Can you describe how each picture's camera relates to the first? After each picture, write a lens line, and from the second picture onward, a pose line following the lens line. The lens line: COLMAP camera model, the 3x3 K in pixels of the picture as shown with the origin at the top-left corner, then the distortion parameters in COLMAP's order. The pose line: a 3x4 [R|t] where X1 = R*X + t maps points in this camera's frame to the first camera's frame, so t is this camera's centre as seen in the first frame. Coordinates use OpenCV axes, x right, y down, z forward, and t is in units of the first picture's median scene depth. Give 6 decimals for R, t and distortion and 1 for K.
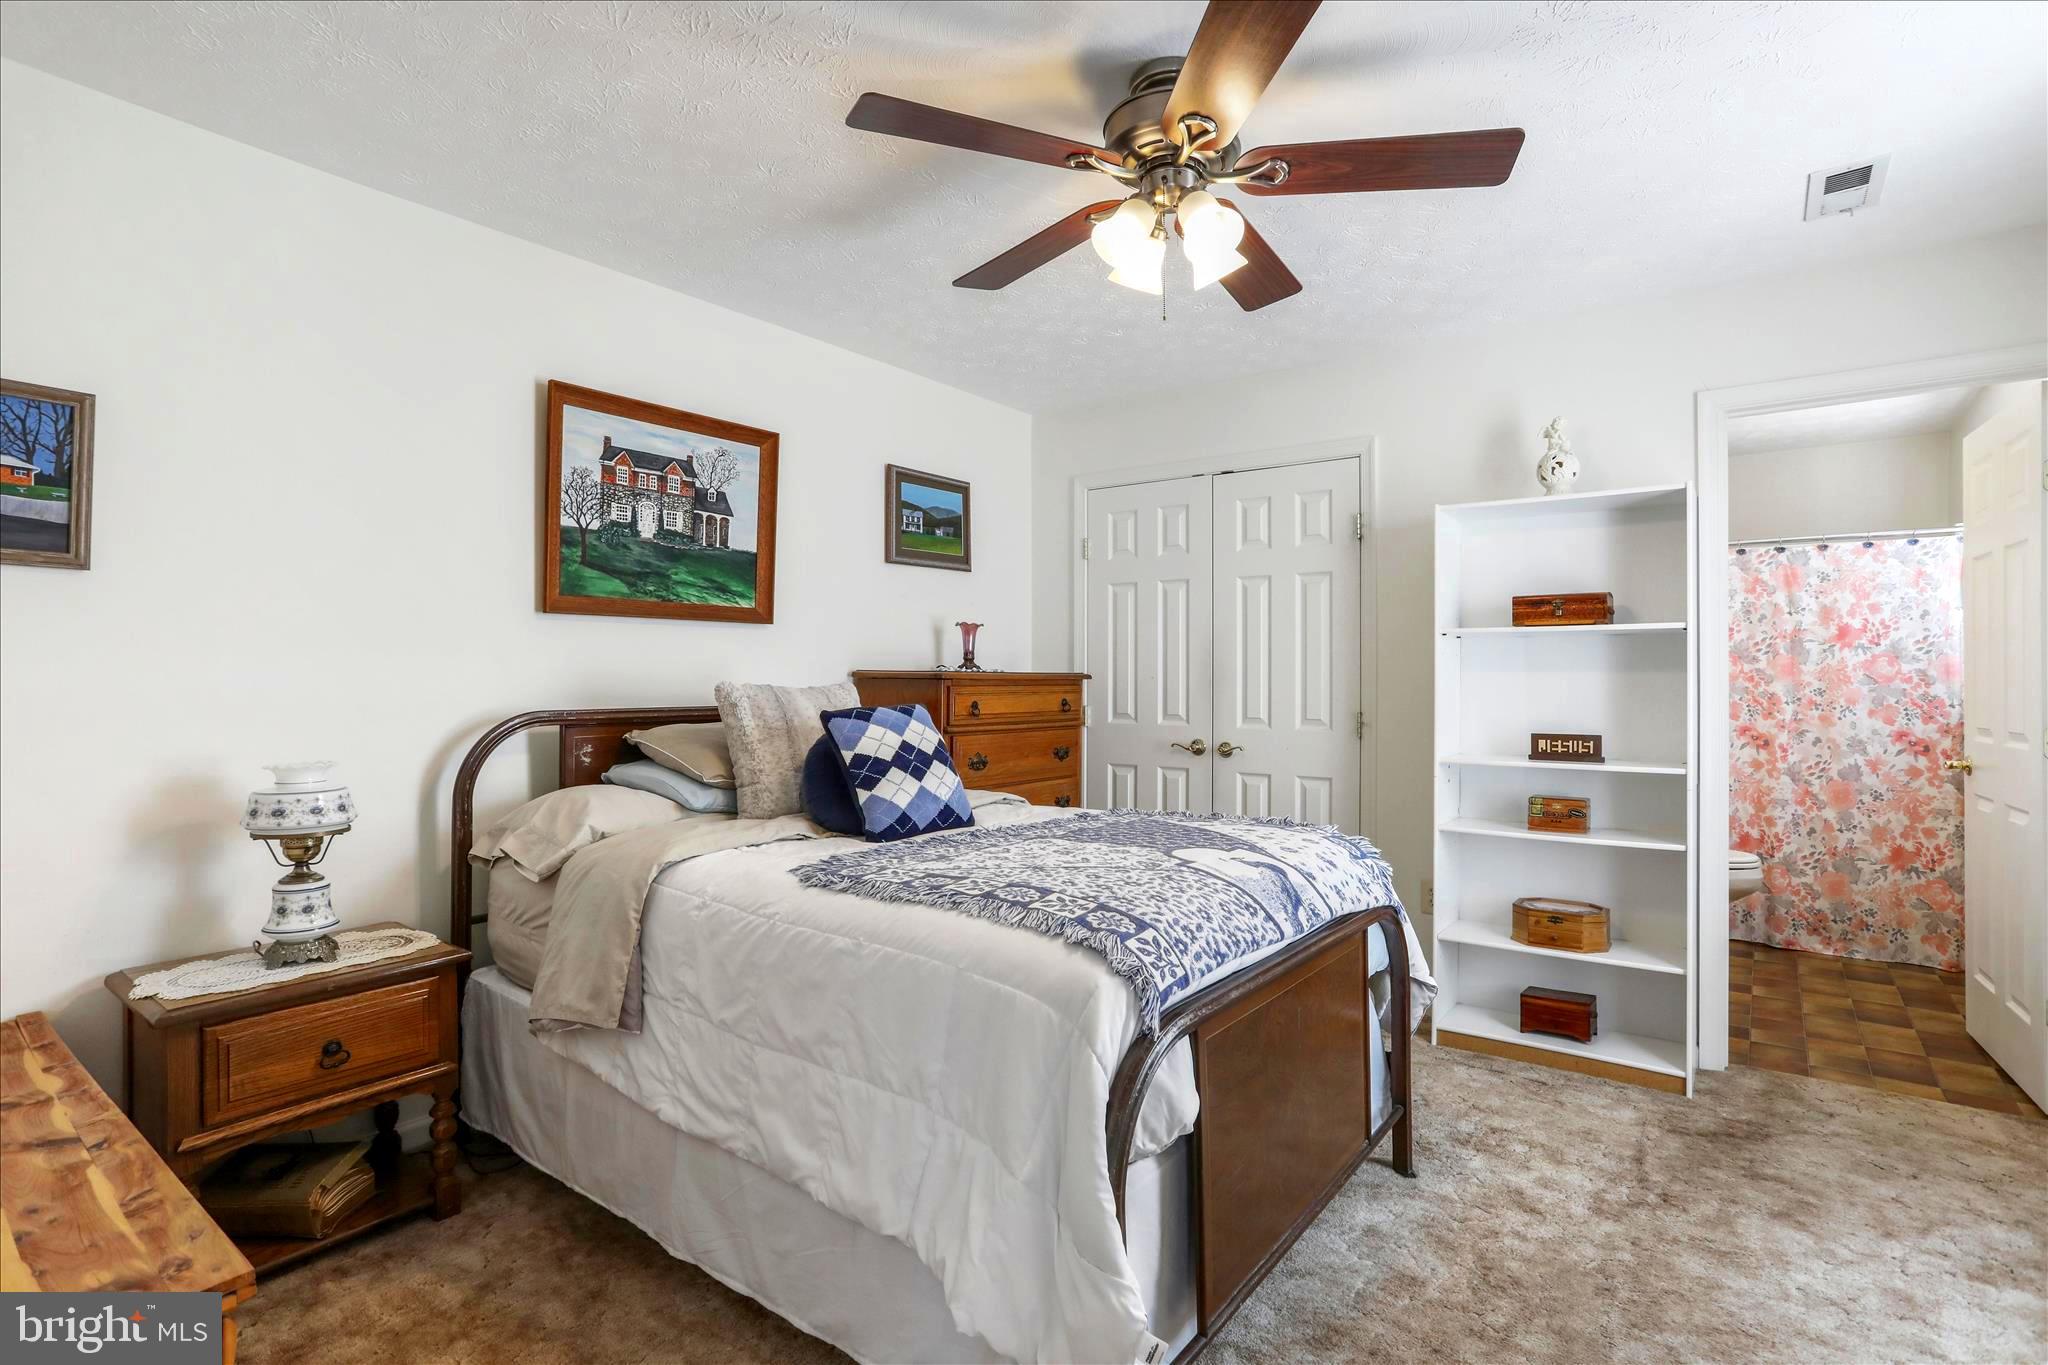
lens RADIAL K [[1006.2, 0, 1015.3], [0, 1006.2, 682.4], [0, 0, 1]] dist [-0.061670, 0.034865]
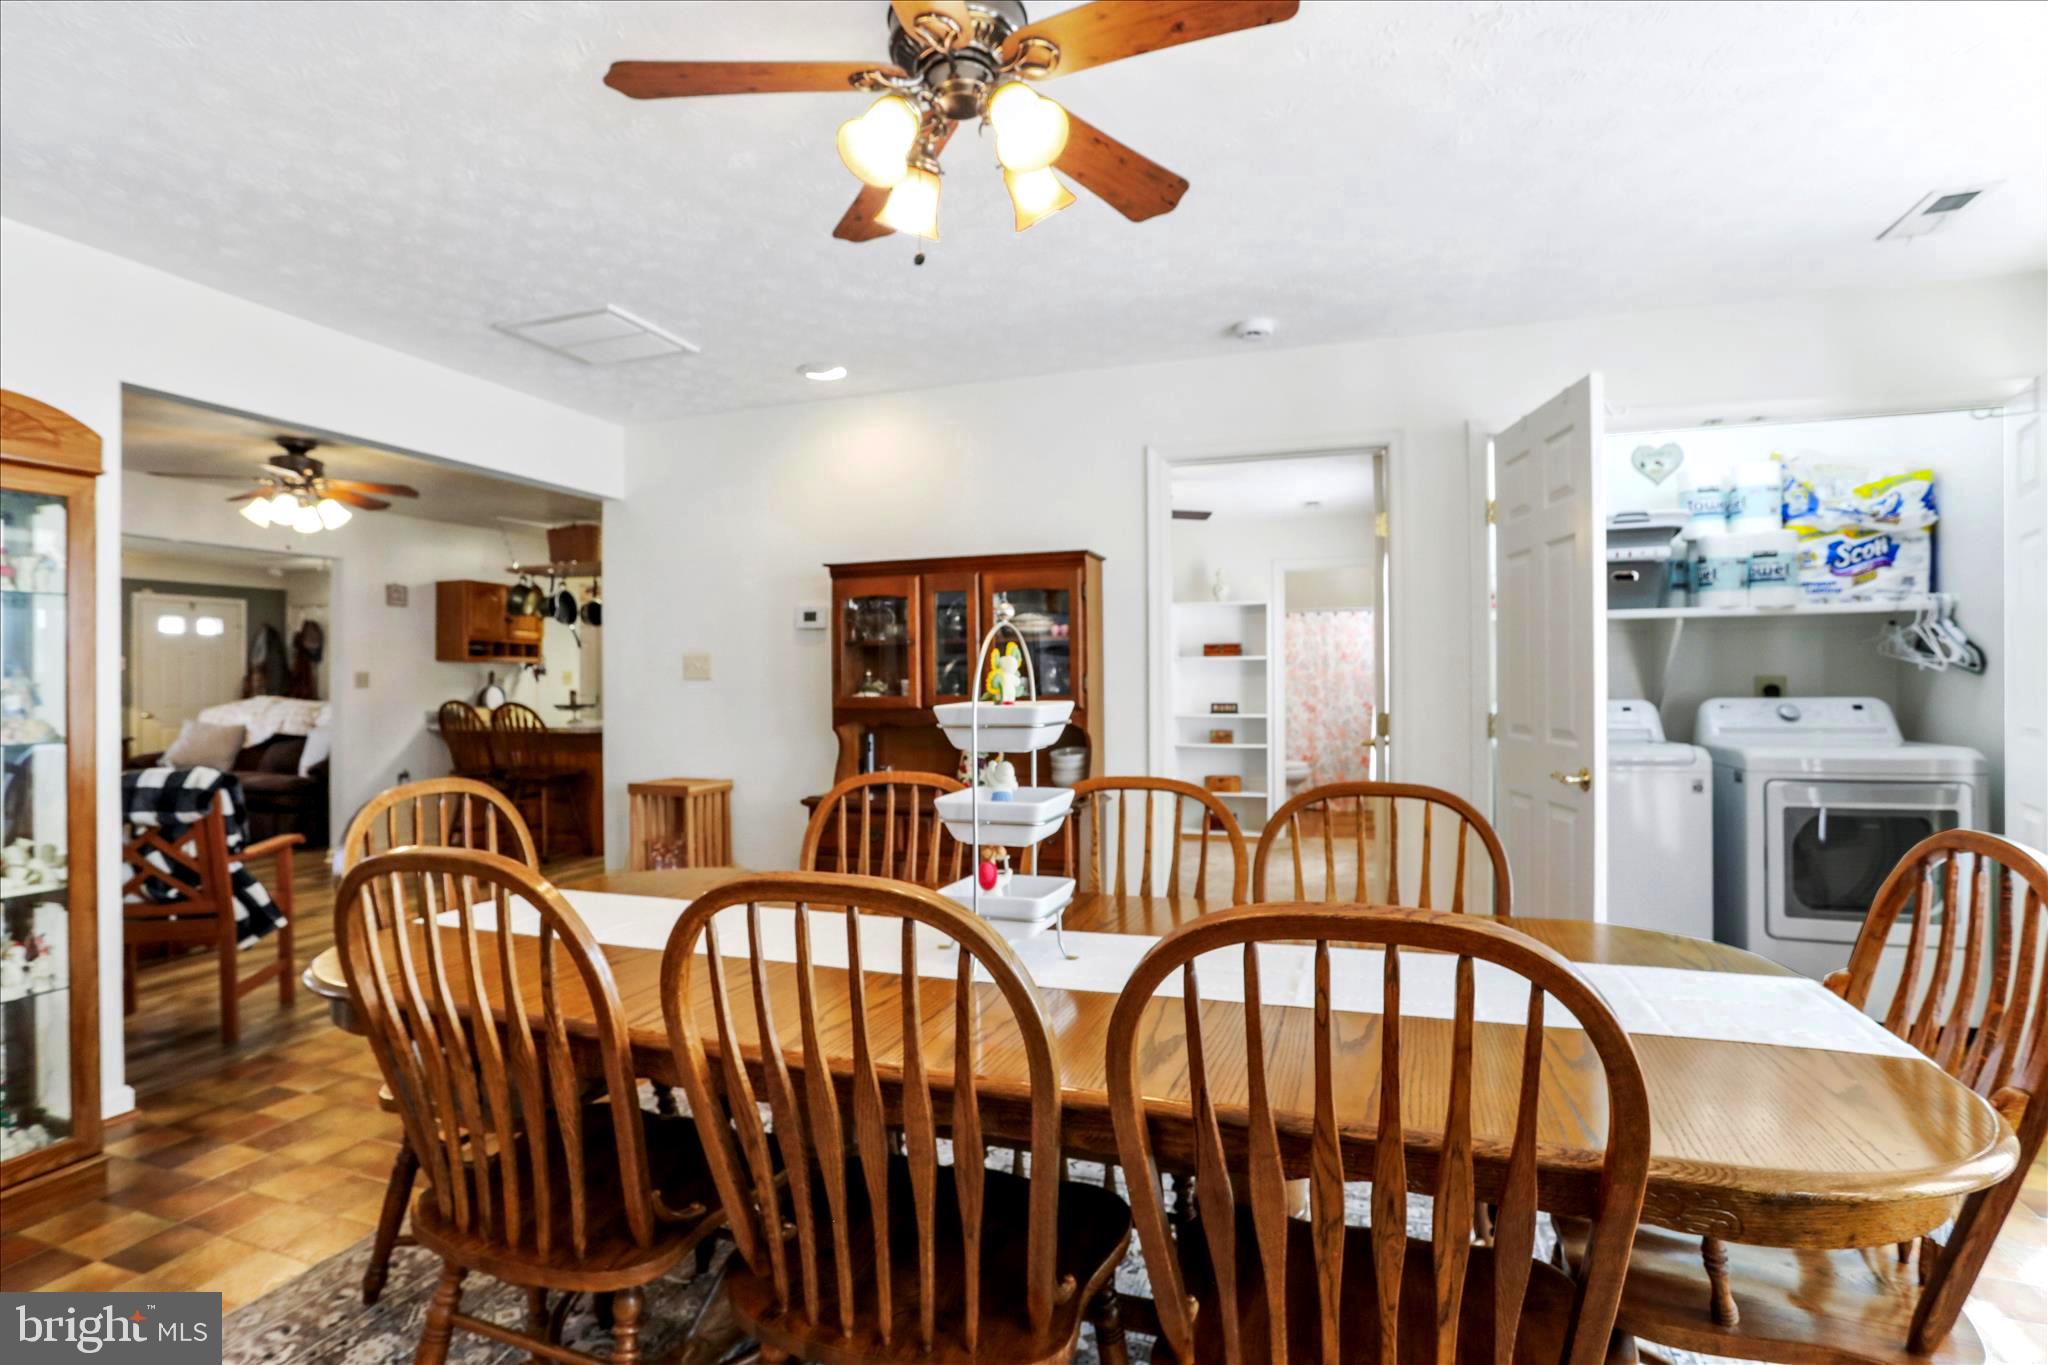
lens RADIAL K [[1006.2, 0, 1015.3], [0, 1006.2, 682.4], [0, 0, 1]] dist [-0.061670, 0.034865]
pose [[0.953706, -0.006826, 0.300662, -0.471347], [0.006015, 0.999975, 0.003625, -0.005854], [-0.300680, -0.001649, 0.953724, -0.836267]]
